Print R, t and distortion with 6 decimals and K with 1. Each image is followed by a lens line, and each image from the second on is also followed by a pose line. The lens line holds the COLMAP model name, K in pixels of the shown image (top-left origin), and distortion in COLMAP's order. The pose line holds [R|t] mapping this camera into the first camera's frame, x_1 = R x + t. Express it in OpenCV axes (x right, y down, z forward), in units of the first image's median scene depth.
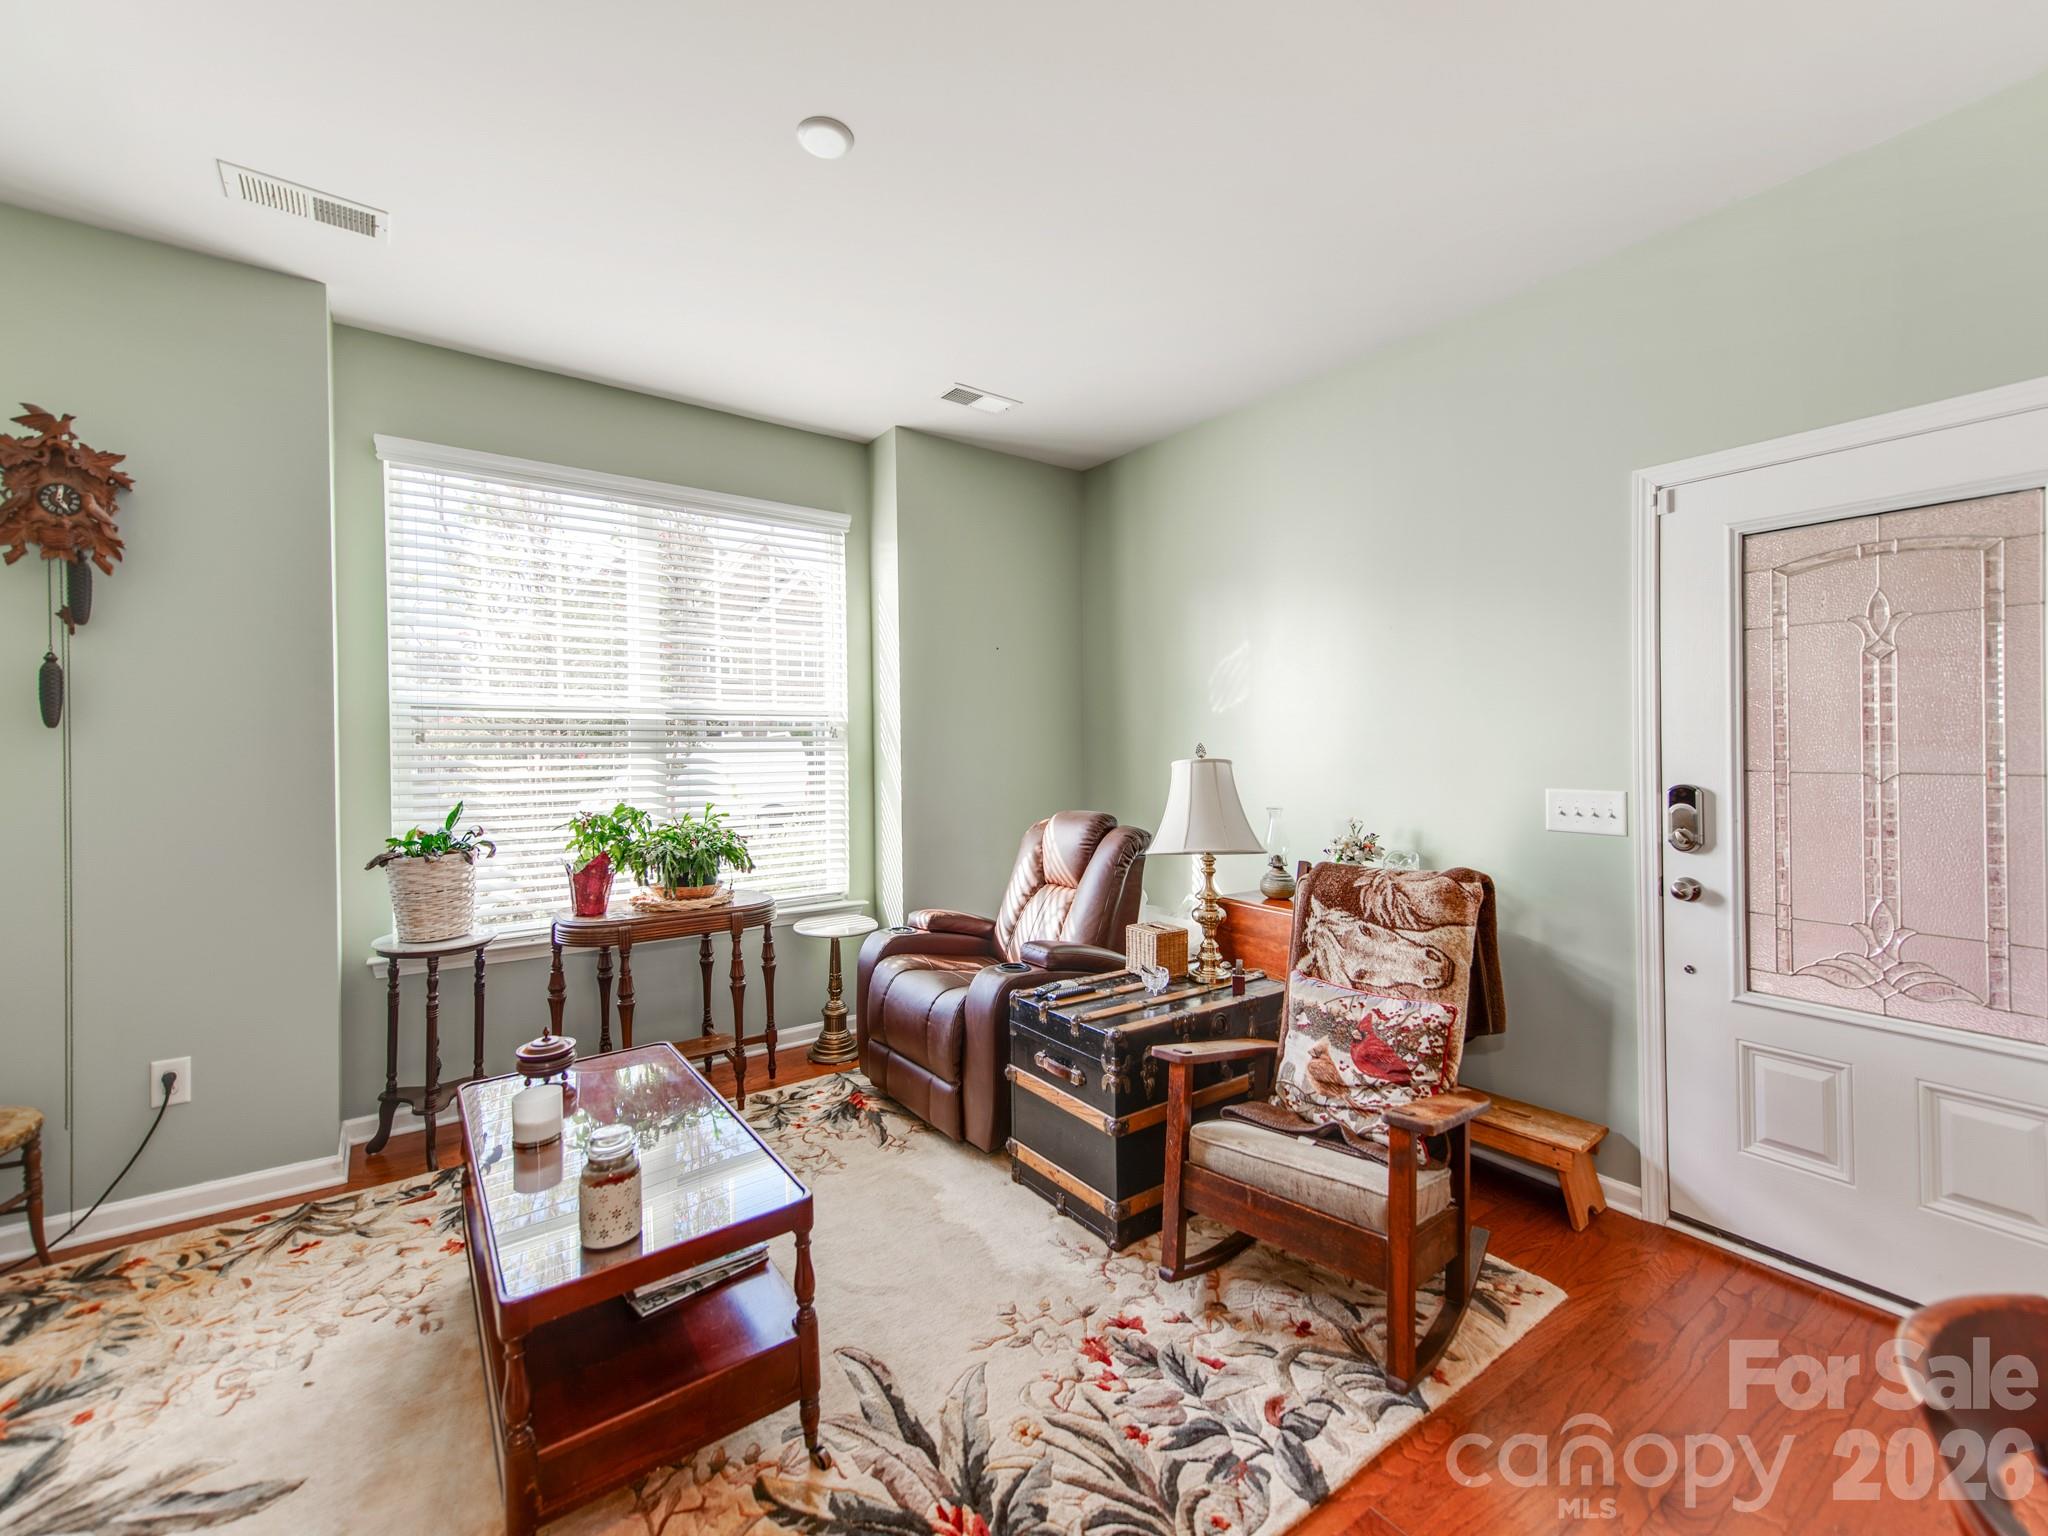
lens RADIAL K [[875.5, 0, 1022.6], [0, 875.5, 748.8], [0, 0, 1]] dist [0.001842, 0.000246]
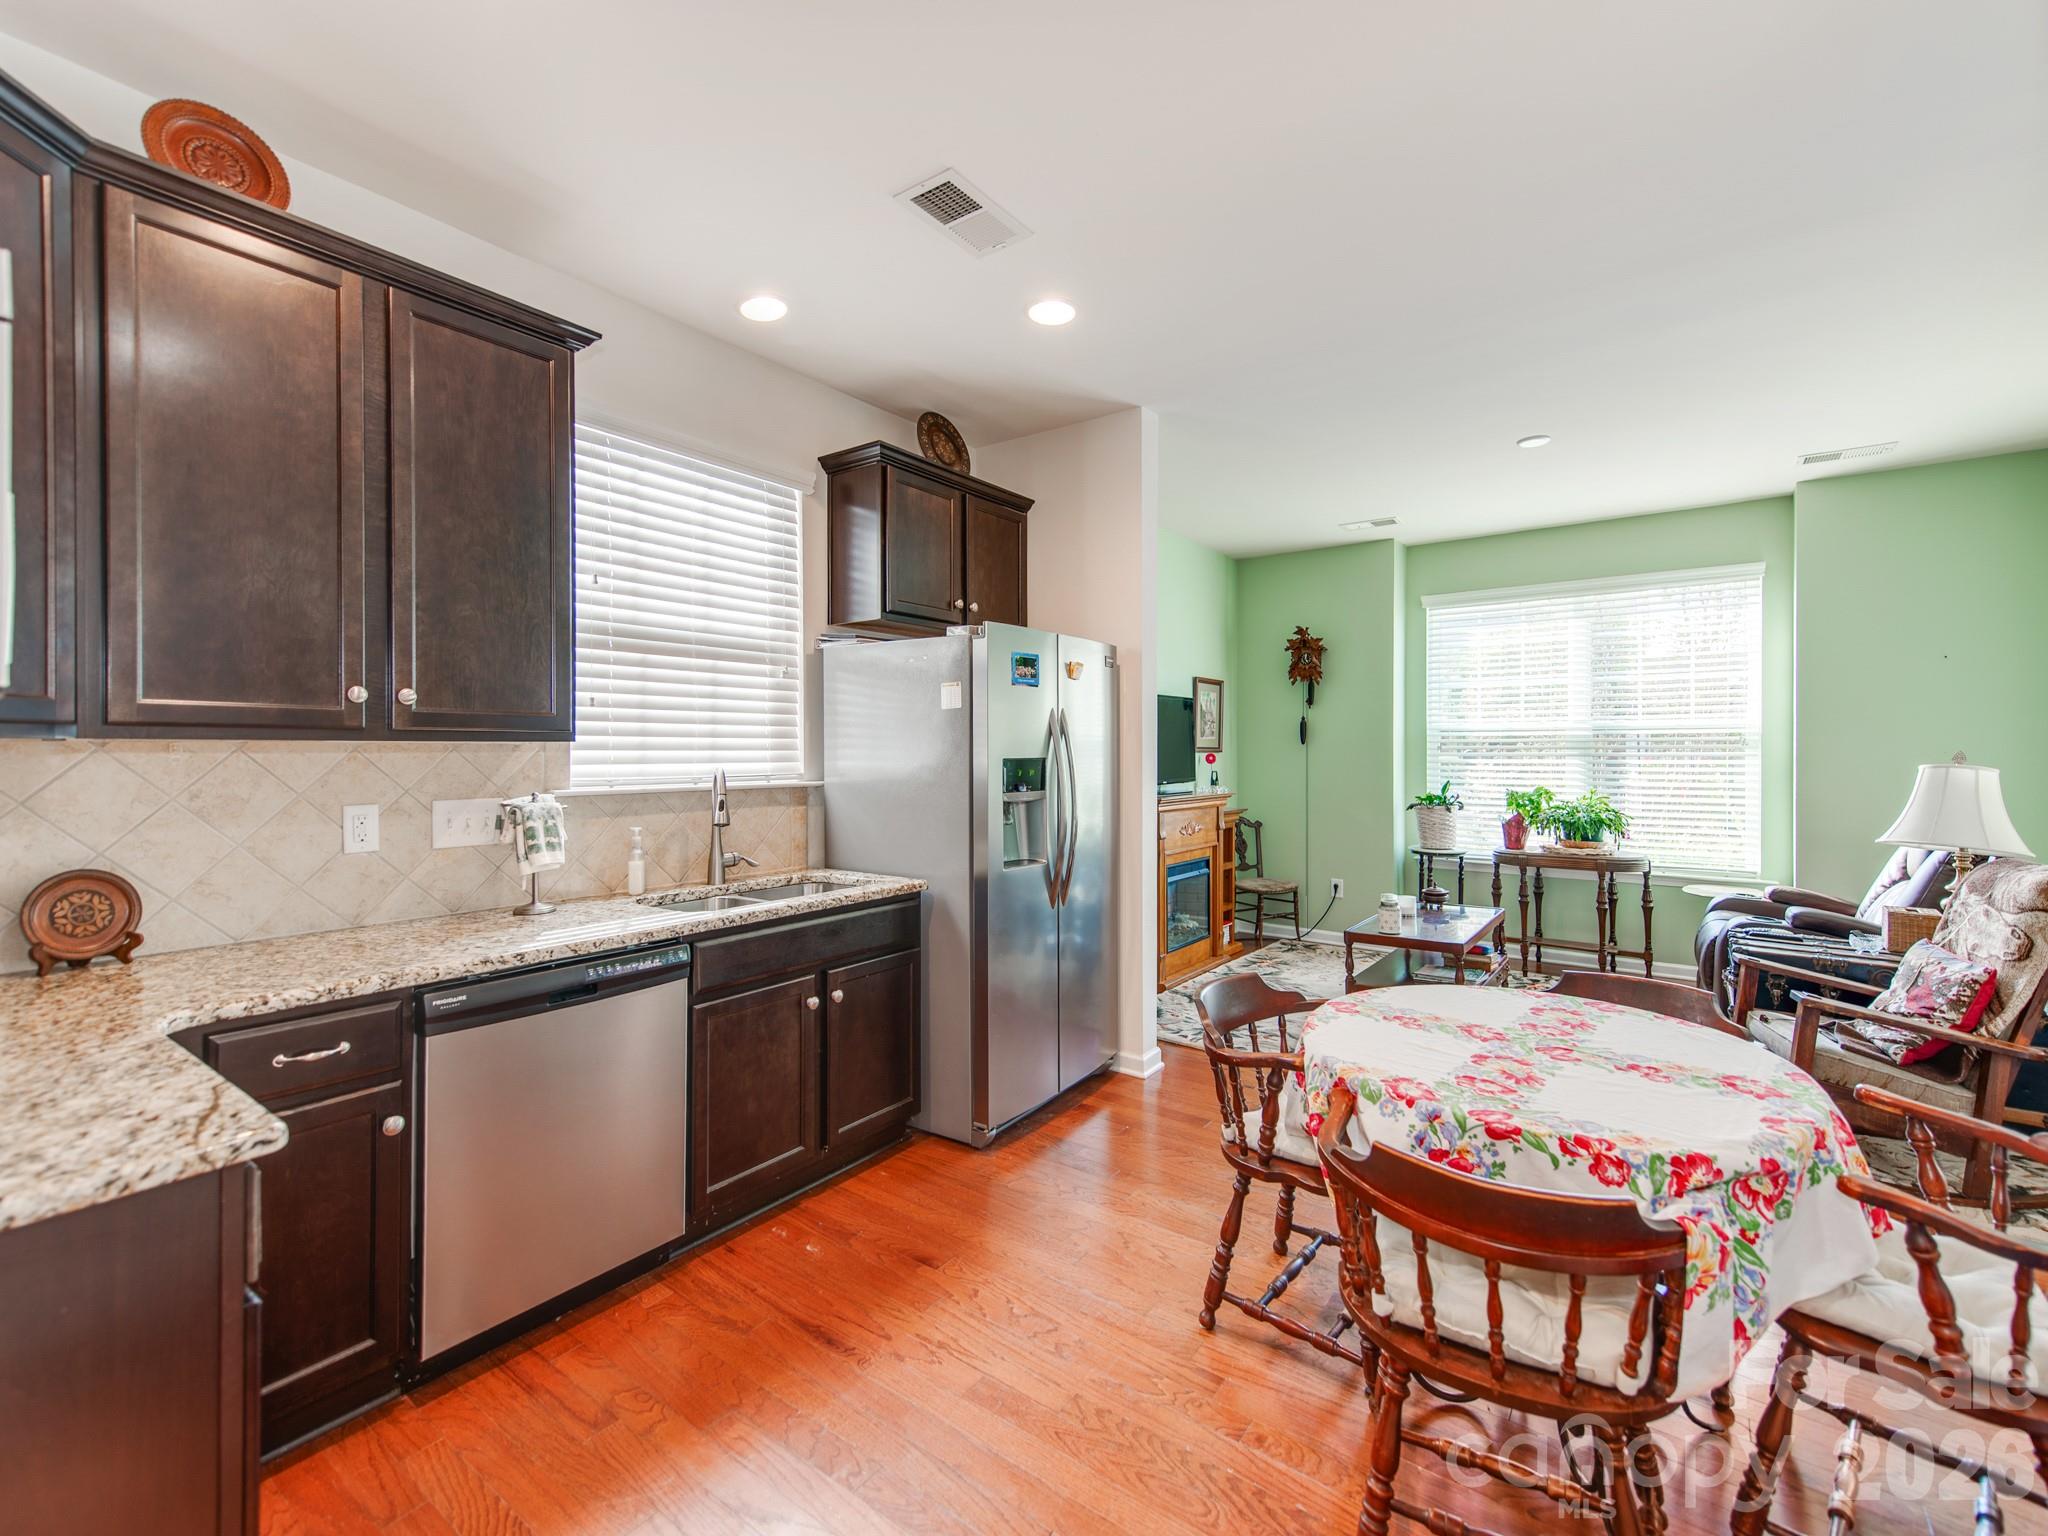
lens RADIAL K [[875.5, 0, 1022.6], [0, 875.5, 748.8], [0, 0, 1]] dist [0.001842, 0.000246]
pose [[0.298045, 0.000884, -0.954551, 0.885559], [-0.006433, 0.999979, -0.001083, -0.001235], [0.954530, 0.006463, 0.298044, -0.457619]]
